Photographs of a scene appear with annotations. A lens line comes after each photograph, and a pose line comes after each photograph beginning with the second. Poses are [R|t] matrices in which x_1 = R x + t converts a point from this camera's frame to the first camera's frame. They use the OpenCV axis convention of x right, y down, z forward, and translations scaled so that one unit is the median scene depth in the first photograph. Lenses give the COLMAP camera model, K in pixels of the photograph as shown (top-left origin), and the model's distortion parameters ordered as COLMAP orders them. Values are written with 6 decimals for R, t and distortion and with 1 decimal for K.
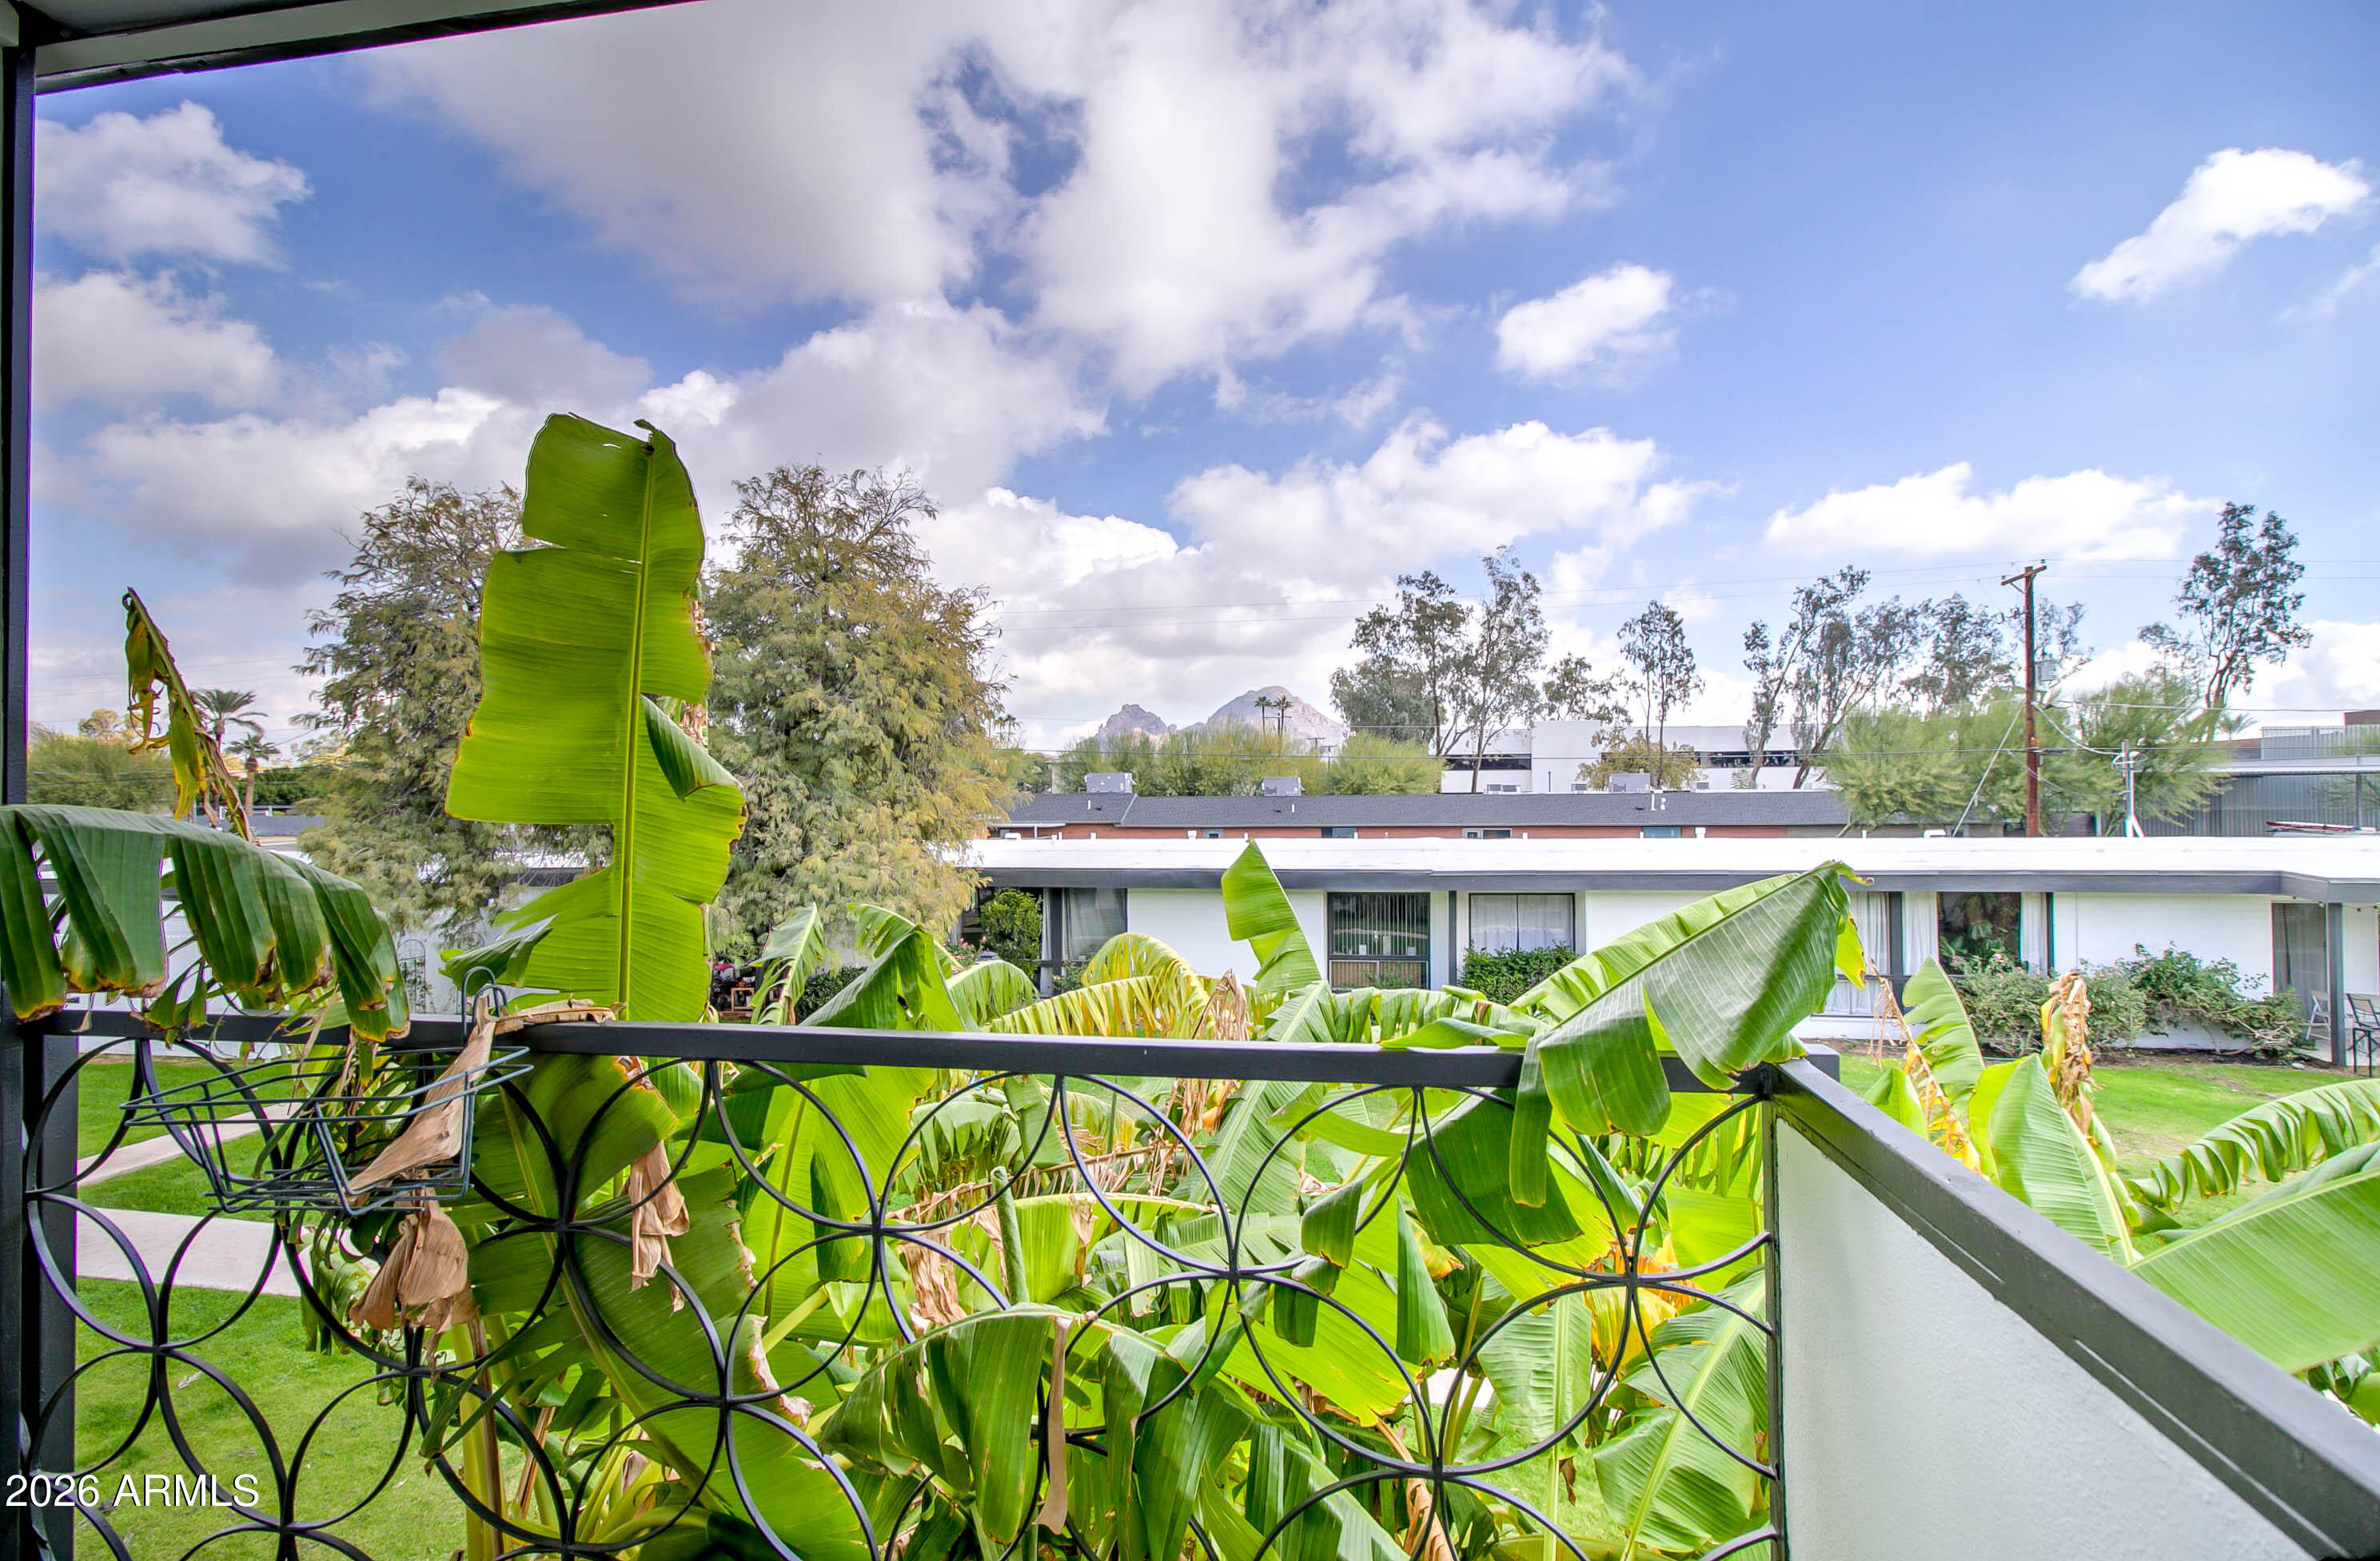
lens RADIAL K [[1095.9, 0, 1220.0], [0, 1095.9, 763.0], [0, 0, 1]] dist [-0.003529, 0.001238]
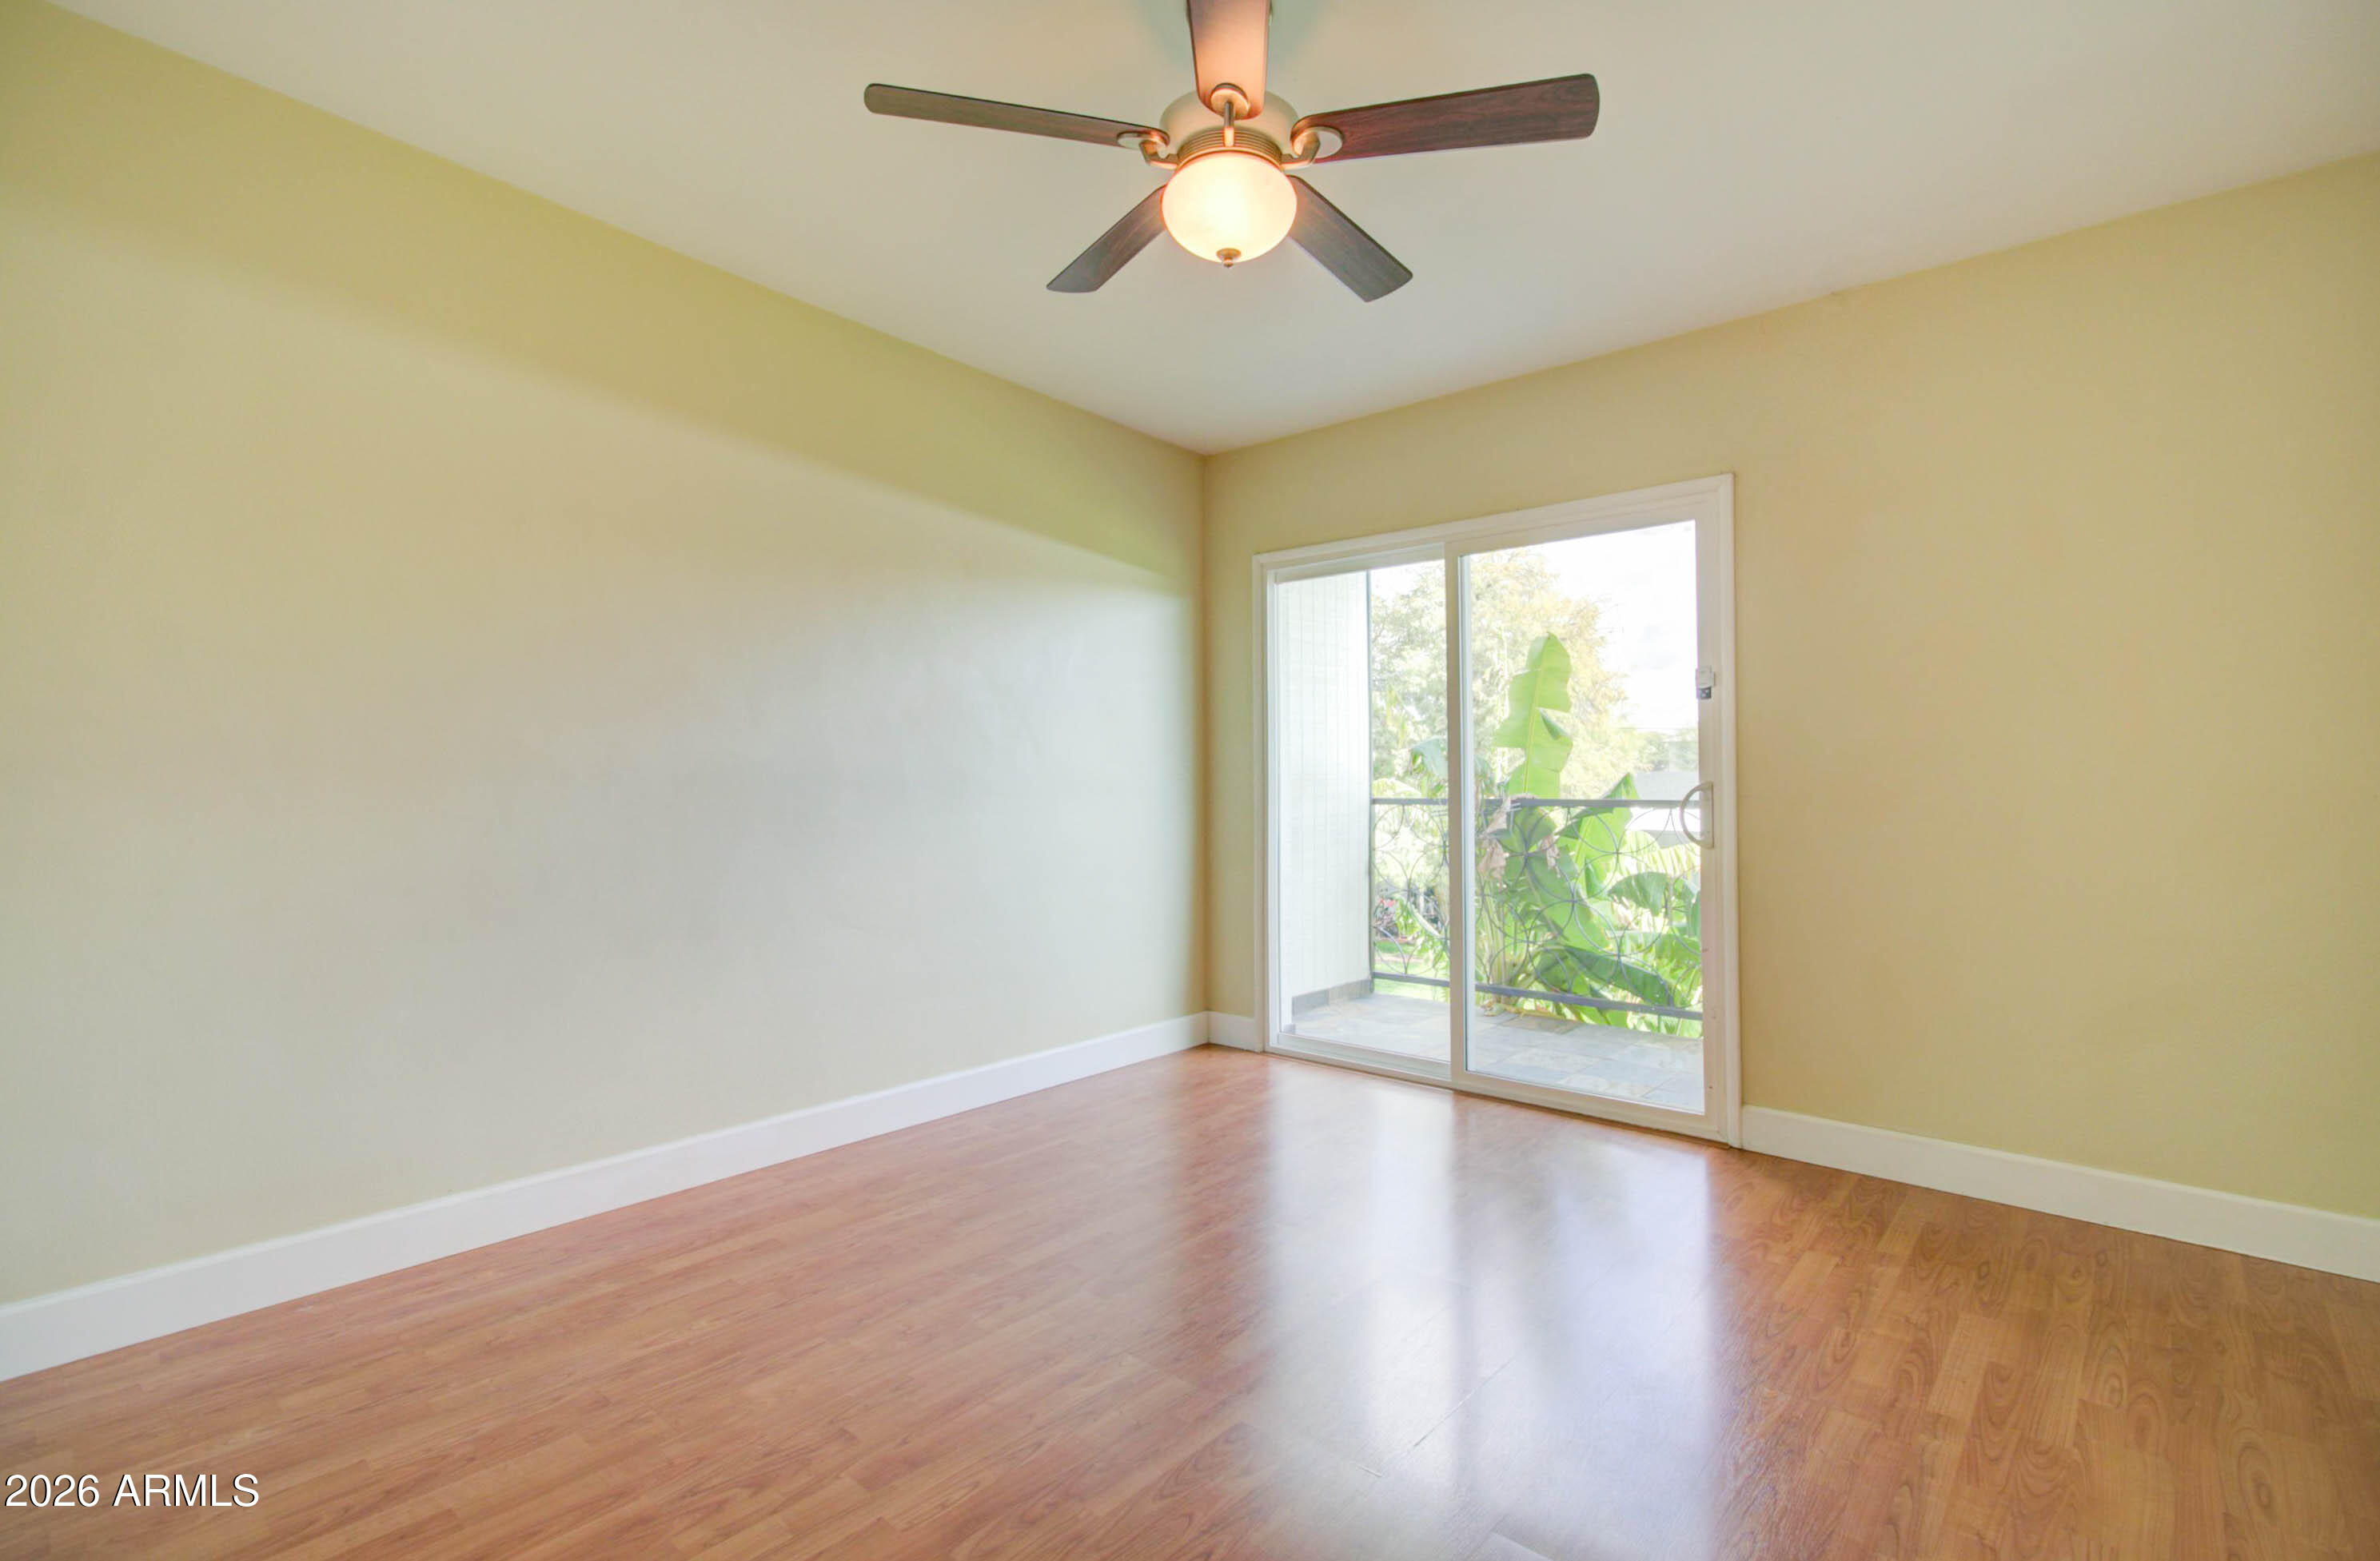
lens RADIAL K [[1095.9, 0, 1220.0], [0, 1095.9, 763.0], [0, 0, 1]] dist [-0.003529, 0.001238]
pose [[0.857554, -0.002221, -0.514389, 0.406661], [0.011583, 0.999820, 0.014994, 0.049221], [0.514264, -0.018816, 0.857426, -2.656286]]
